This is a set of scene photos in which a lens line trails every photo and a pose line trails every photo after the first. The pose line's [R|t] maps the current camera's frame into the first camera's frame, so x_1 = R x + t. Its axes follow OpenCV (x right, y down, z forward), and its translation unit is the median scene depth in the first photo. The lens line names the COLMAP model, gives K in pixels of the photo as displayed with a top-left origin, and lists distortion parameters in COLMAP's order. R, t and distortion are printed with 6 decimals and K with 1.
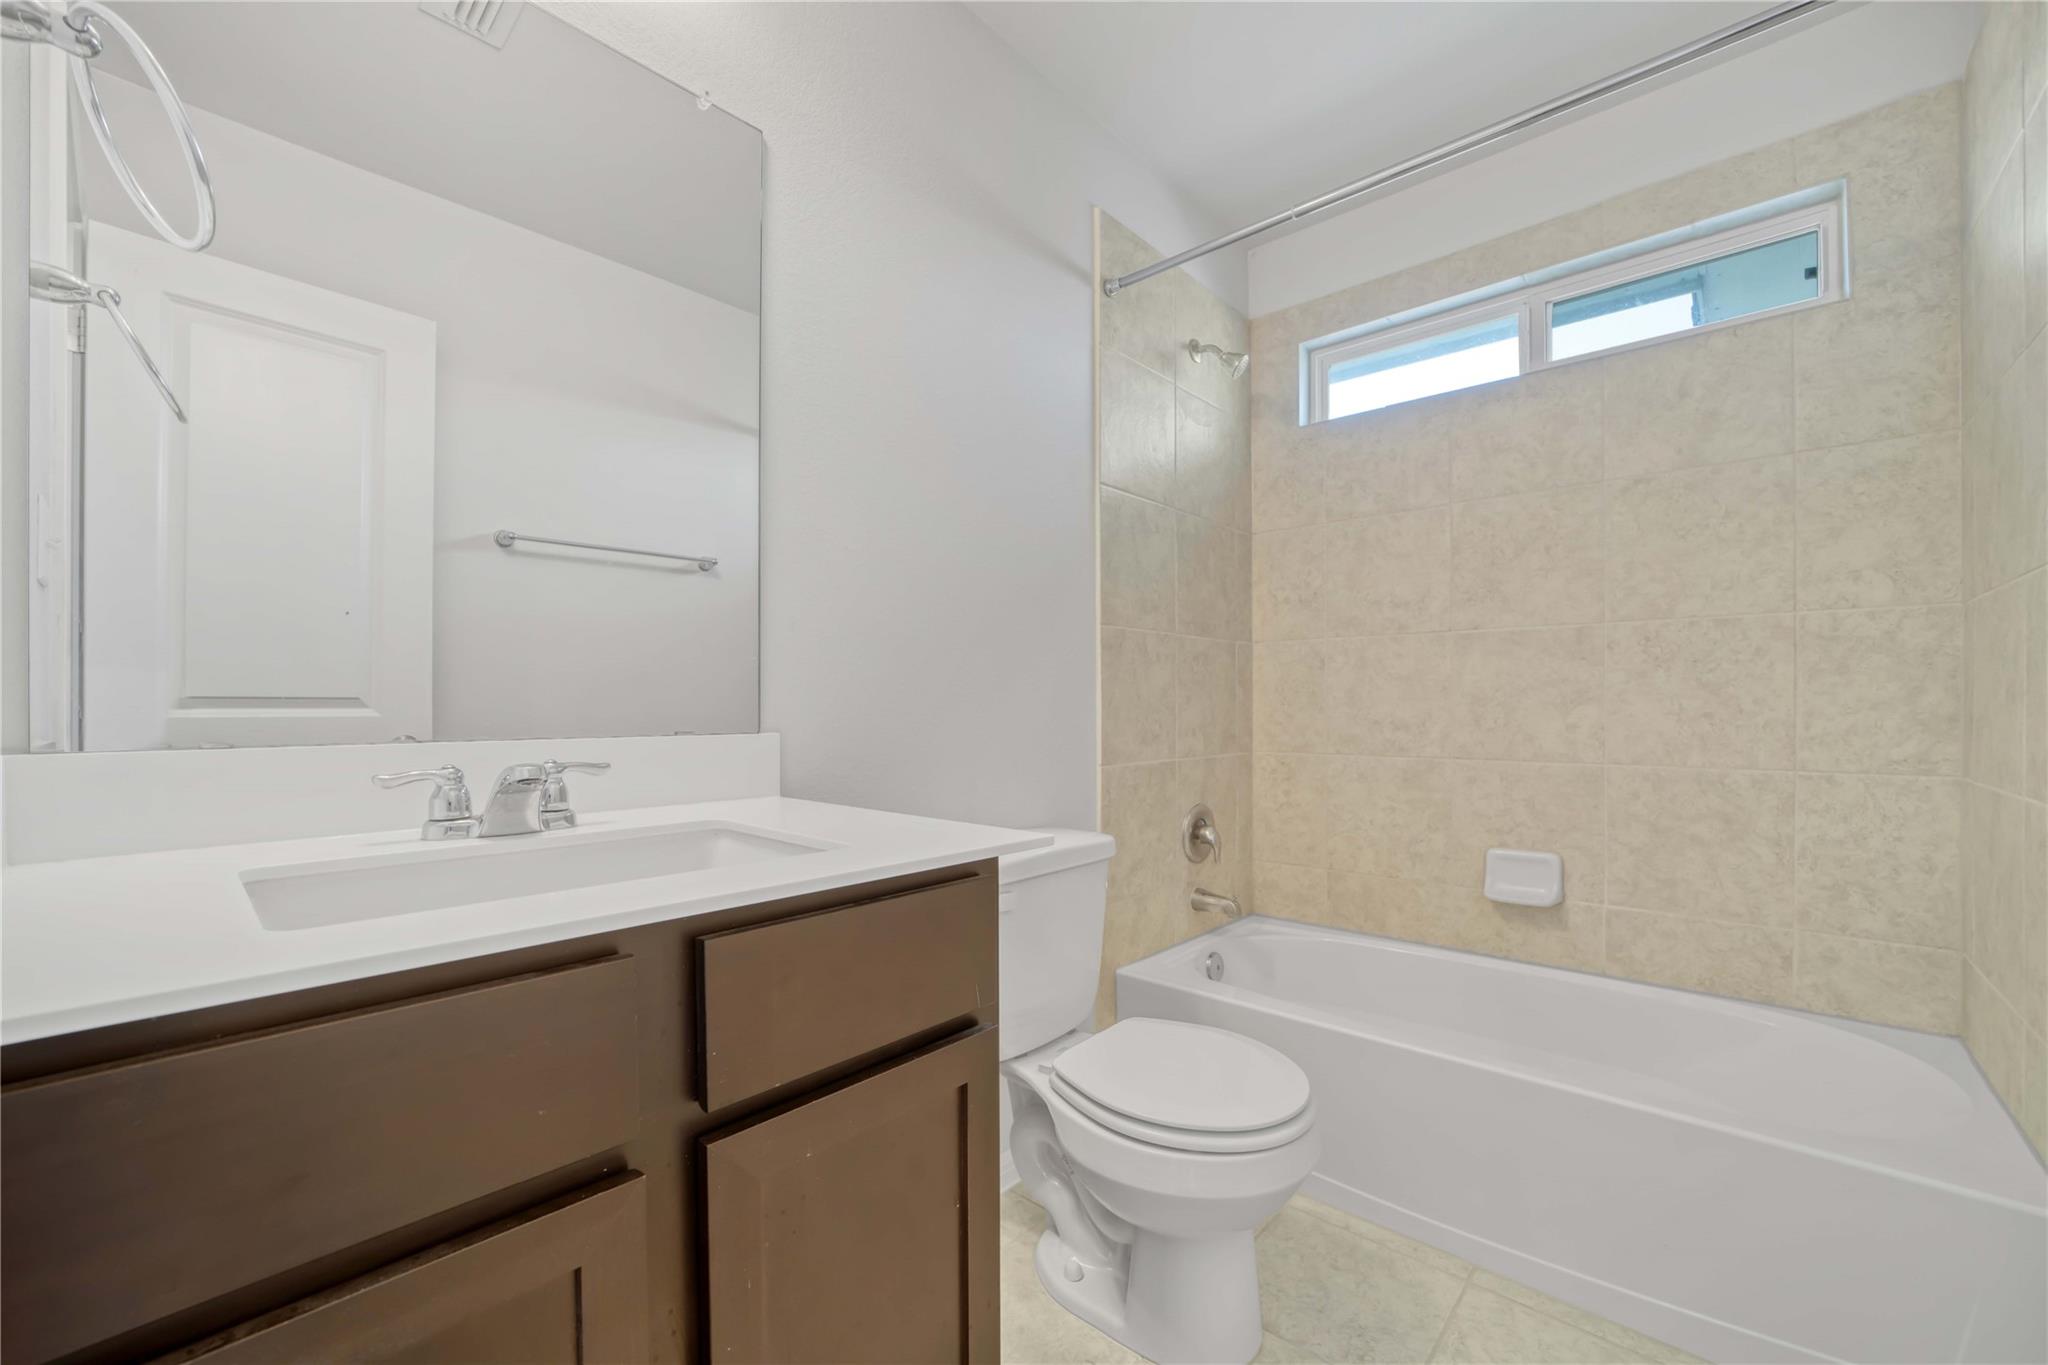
lens RADIAL K [[802.7, 0, 1011.5], [0, 802.7, 693.5], [0, 0, 1]] dist [-0.034449, 0.007448]
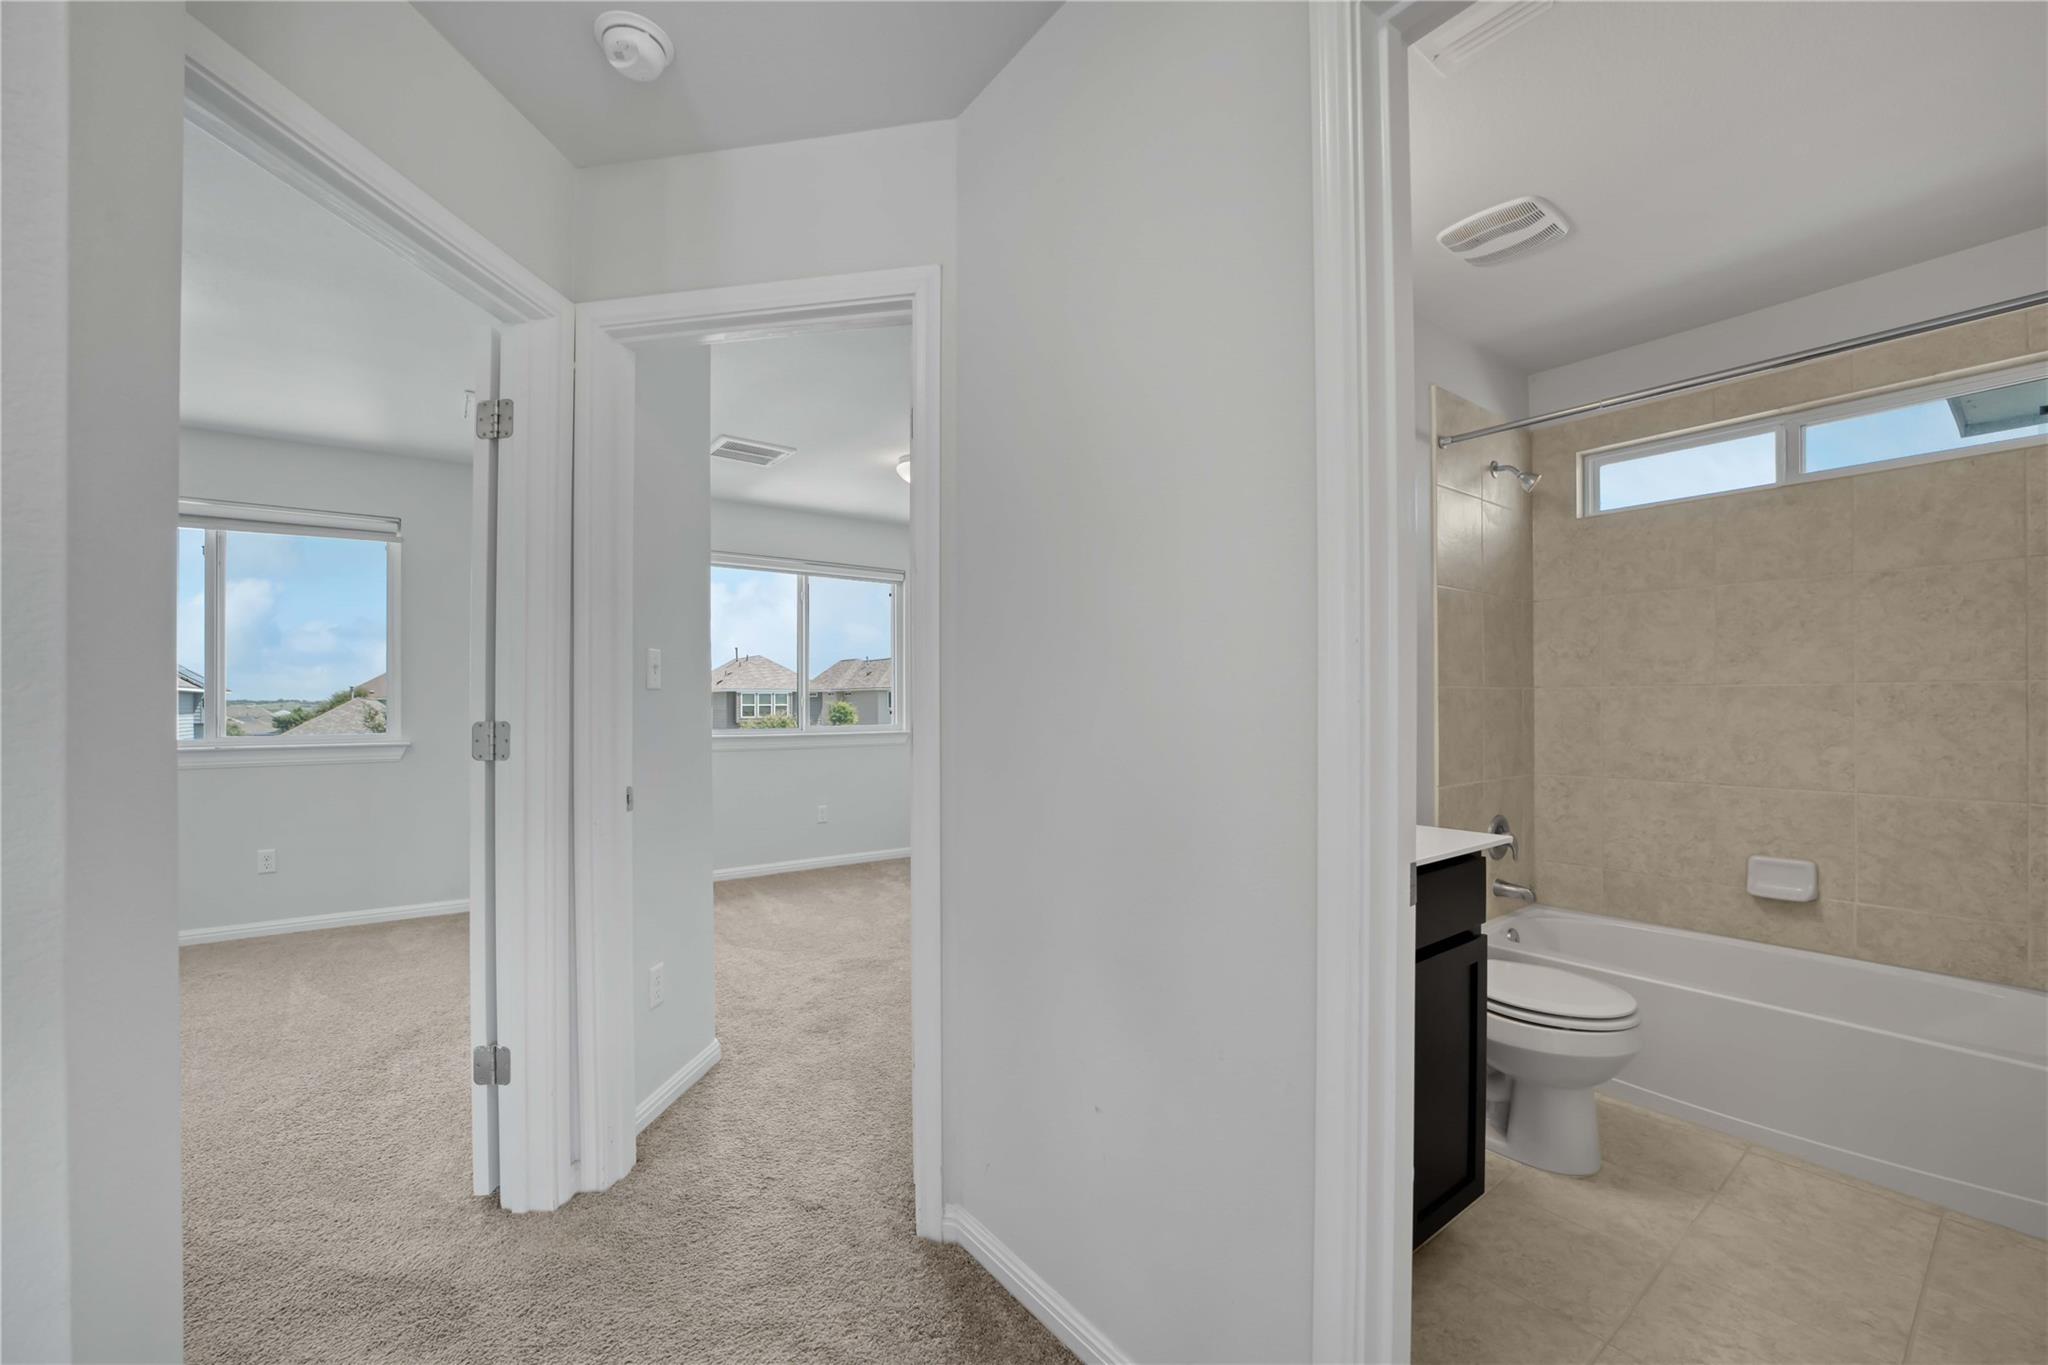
lens RADIAL K [[802.7, 0, 1012.3], [0, 802.7, 686.6], [0, 0, 1]] dist [-0.034449, 0.007448]
pose [[0.982943, -0.001745, -0.183903, -0.351151], [0.000965, 0.999990, -0.004333, -0.076199], [0.183909, 0.004081, 0.982935, -0.482088]]
